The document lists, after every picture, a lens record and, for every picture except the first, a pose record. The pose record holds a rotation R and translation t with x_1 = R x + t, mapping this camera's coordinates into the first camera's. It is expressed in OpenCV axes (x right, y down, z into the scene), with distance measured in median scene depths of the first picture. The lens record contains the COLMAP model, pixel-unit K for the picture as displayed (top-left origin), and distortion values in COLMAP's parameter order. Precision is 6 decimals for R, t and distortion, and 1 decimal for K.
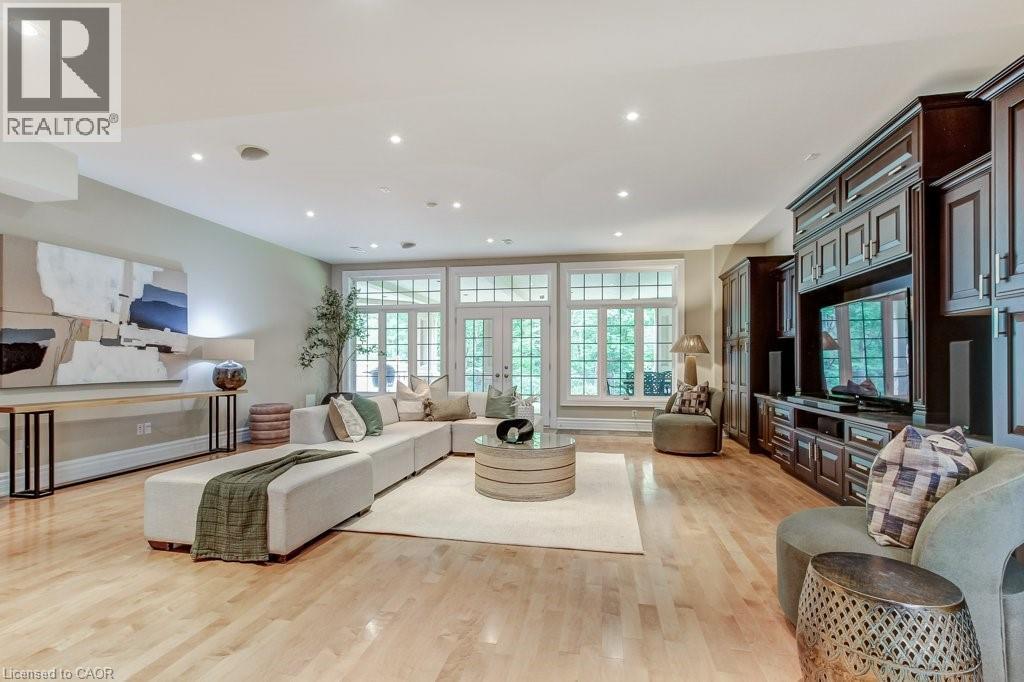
lens RADIAL K [[478.8, 0, 506.5], [0, 478.8, 359.2], [0, 0, 1]] dist [0.002337, 0.001302]
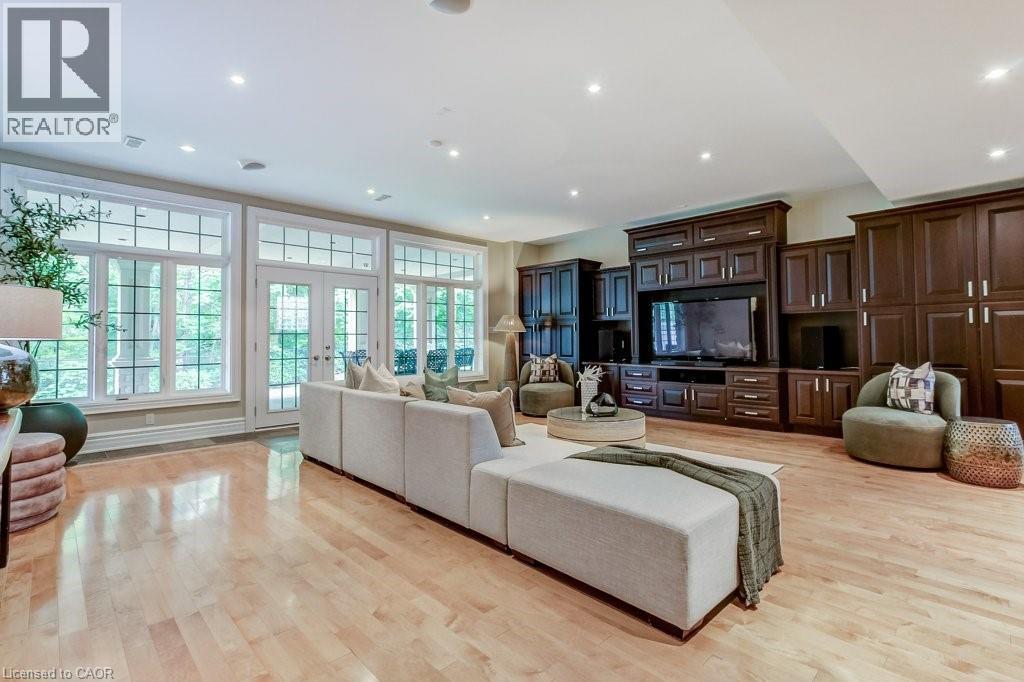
lens RADIAL K [[478.8, 0, 511.5], [0, 478.8, 340.1], [0, 0, 1]] dist [0.002337, 0.001302]
pose [[0.565658, -0.009183, 0.824589, -0.504032], [0.004177, 0.999957, 0.008270, -0.001032], [-0.824629, -0.001234, 0.565673, 0.302332]]
